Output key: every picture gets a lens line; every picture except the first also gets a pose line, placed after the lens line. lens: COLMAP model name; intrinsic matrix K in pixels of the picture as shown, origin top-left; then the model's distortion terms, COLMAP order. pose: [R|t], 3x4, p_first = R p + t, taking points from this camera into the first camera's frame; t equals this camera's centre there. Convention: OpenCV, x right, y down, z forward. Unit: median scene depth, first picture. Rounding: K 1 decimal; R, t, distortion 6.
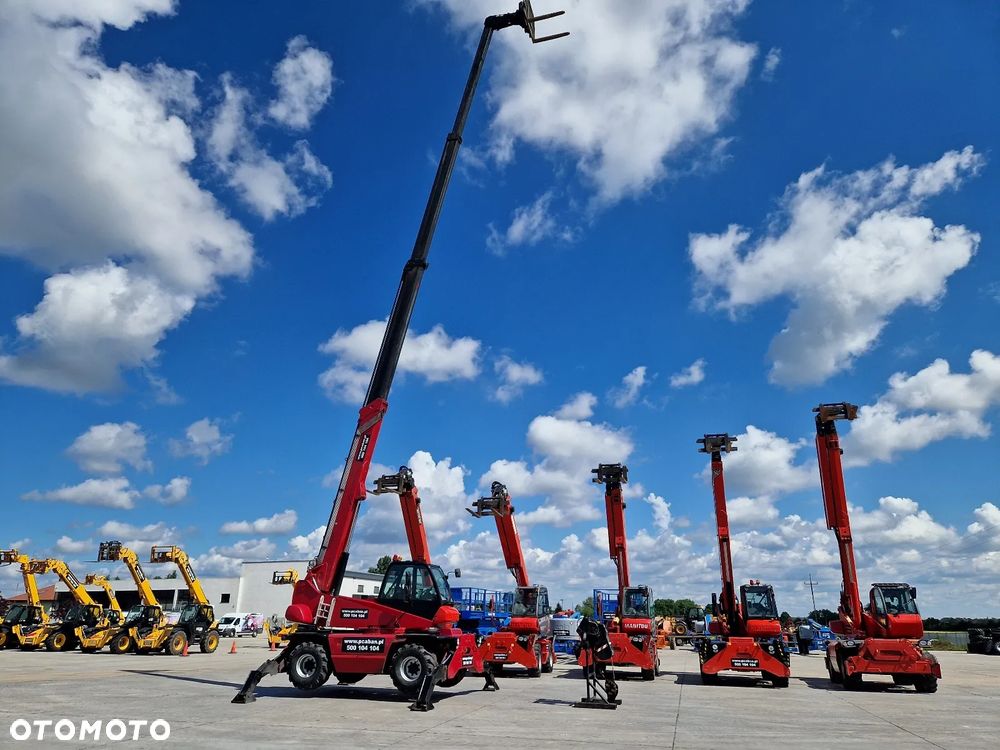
lens RADIAL K [[738.0, 0, 500.9], [0, 738.0, 368.0], [0, 0, 1]] dist [0.053462, -0.012084]
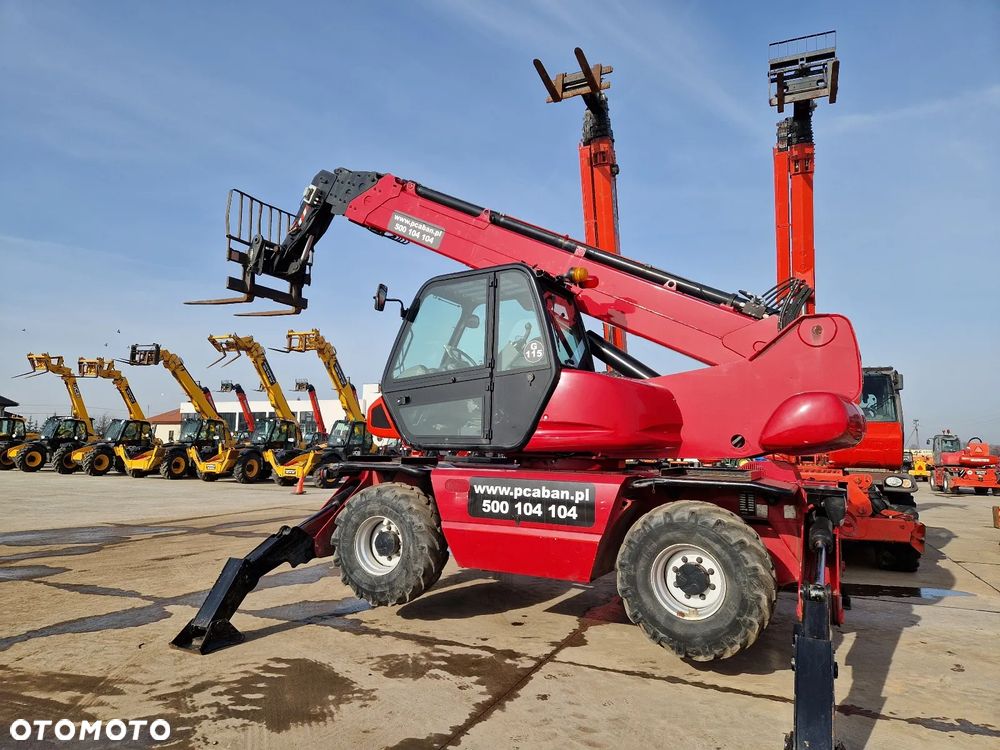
lens RADIAL K [[649.0, 0, 497.3], [0, 649.0, 378.0], [0, 0, 1]] dist [0.075240, -0.056977]
pose [[0.986182, -0.012929, -0.165158, -0.143700], [0.049229, 0.974785, 0.217646, 0.241958], [0.158180, -0.222770, 0.961953, 0.696885]]
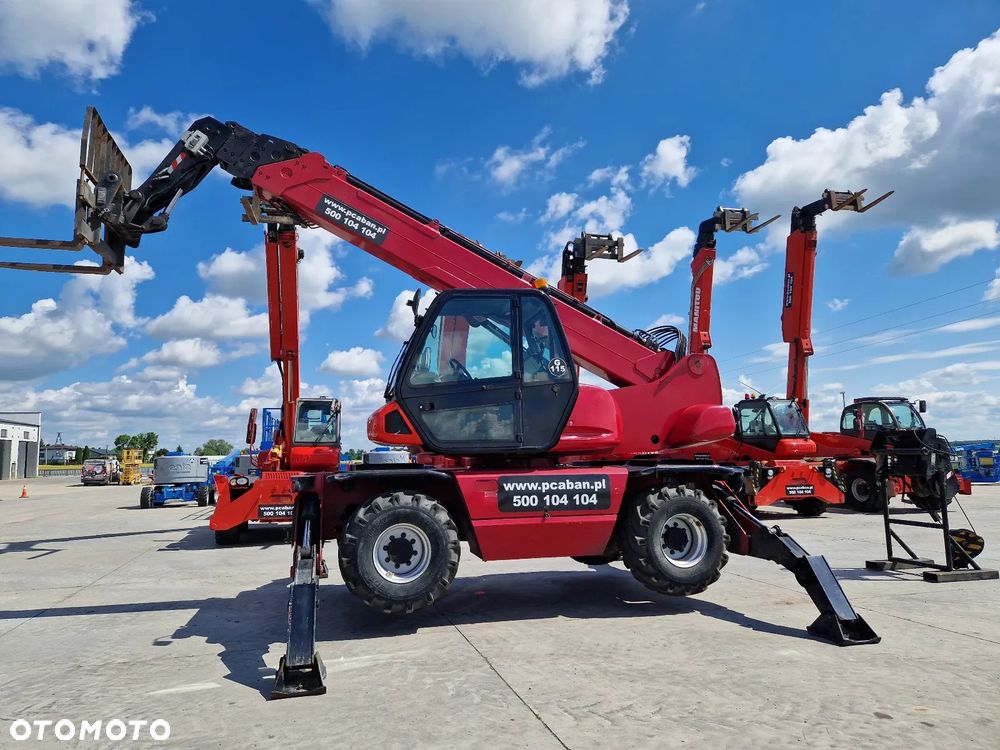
lens RADIAL K [[700.4, 0, 493.3], [0, 700.4, 391.8], [0, 0, 1]] dist [0.085024, -0.056674]
pose [[0.846767, 0.022826, 0.531474, -0.401967], [-0.143752, 0.971728, 0.187299, 0.243688], [-0.512172, -0.234999, 0.826108, 0.691907]]
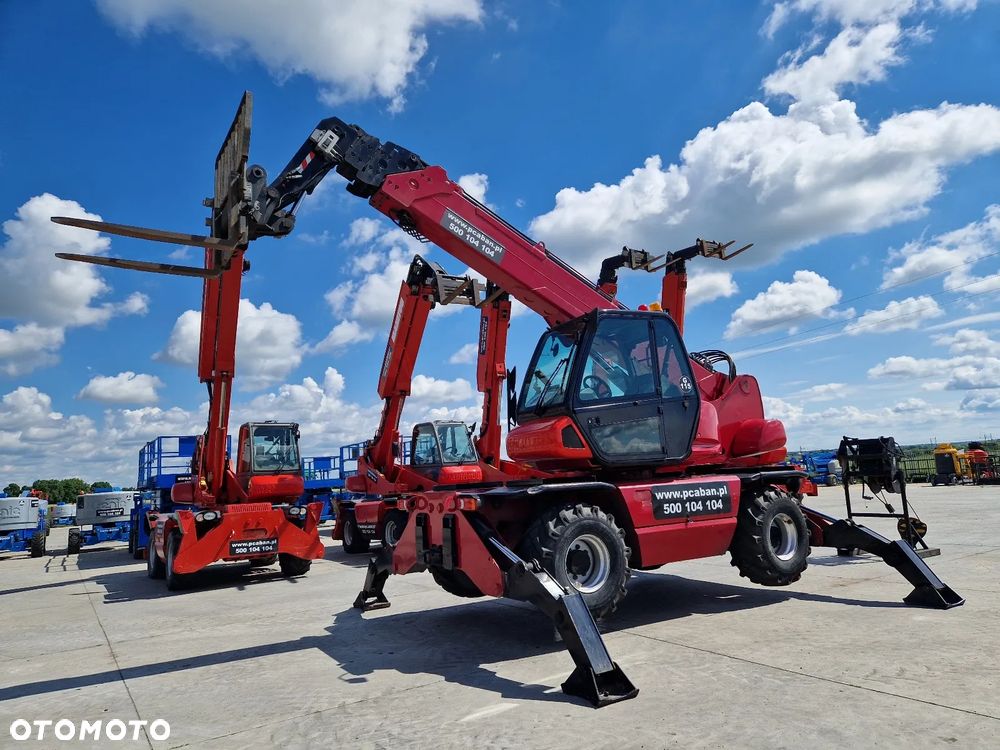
lens RADIAL K [[700.4, 0, 521.2], [0, 700.4, 407.3], [0, 0, 1]] dist [0.085024, -0.056674]
pose [[0.629264, 0.028390, 0.776673, -0.552716], [-0.186275, 0.975714, 0.115255, 0.279655], [-0.754538, -0.217201, 0.619270, 0.802705]]
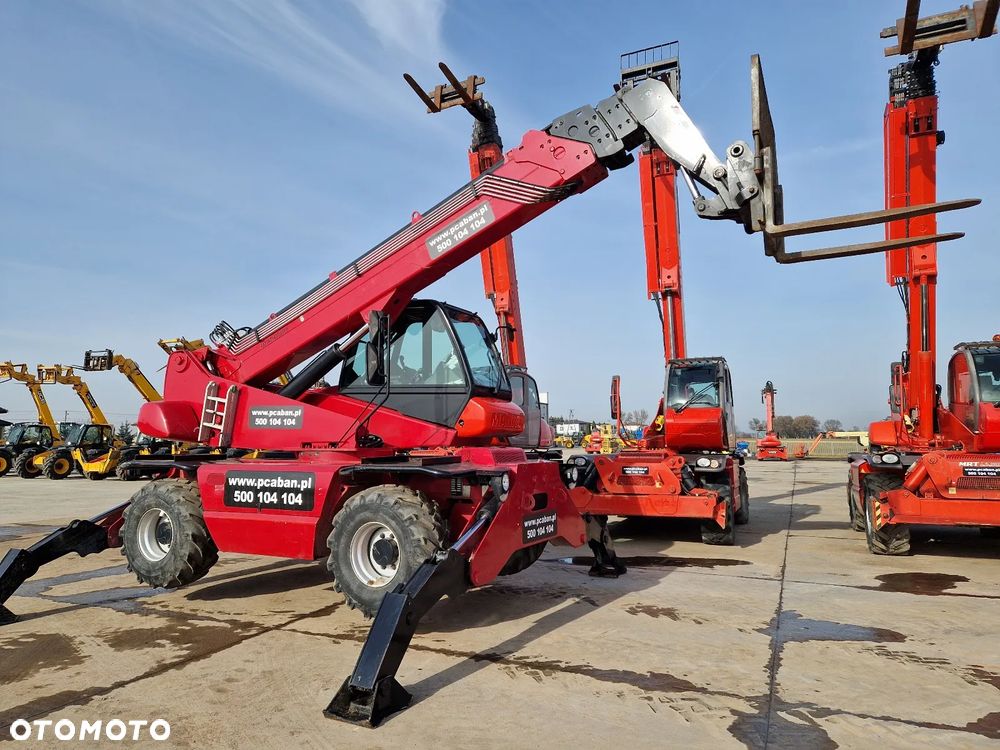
lens RADIAL K [[649.0, 0, 491.0], [0, 649.0, 372.2], [0, 0, 1]] dist [0.075240, -0.056977]
pose [[0.984998, -0.040361, -0.167781, -0.010370], [0.077151, 0.972681, 0.218949, 0.237857], [0.154361, -0.228609, 0.961203, 0.679826]]
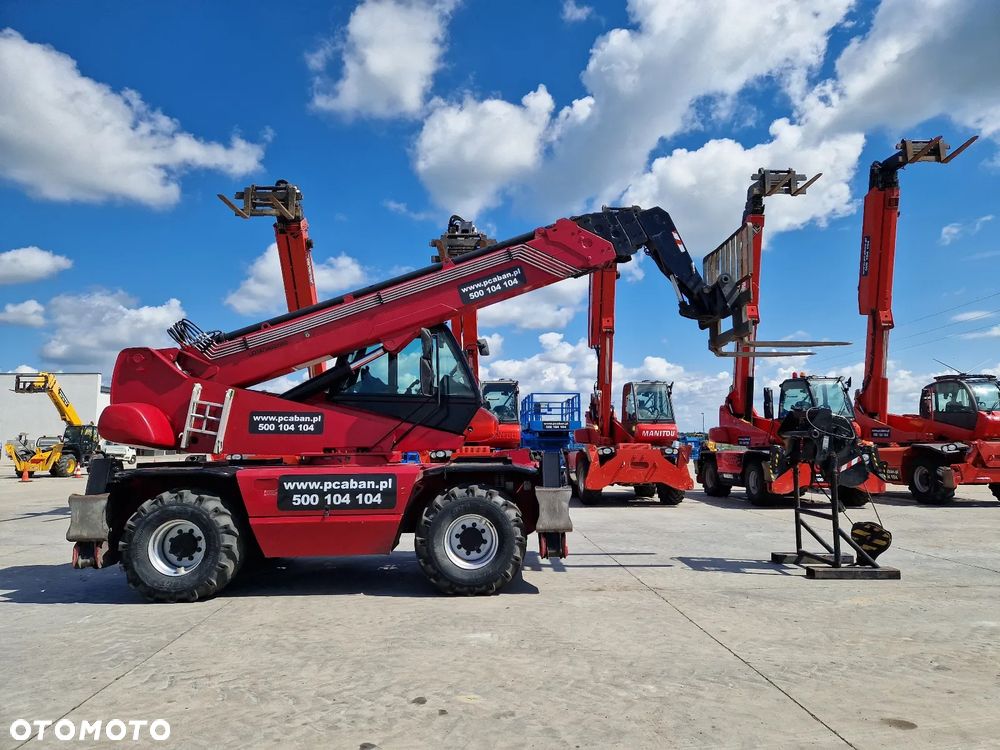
lens RADIAL K [[700.4, 0, 537.6], [0, 700.4, 380.3], [0, 0, 1]] dist [0.085024, -0.056674]
pose [[0.938179, 0.003472, 0.346133, -0.208923], [-0.091250, 0.967060, 0.237630, 0.202937], [-0.333907, -0.254524, 0.907592, 0.605371]]
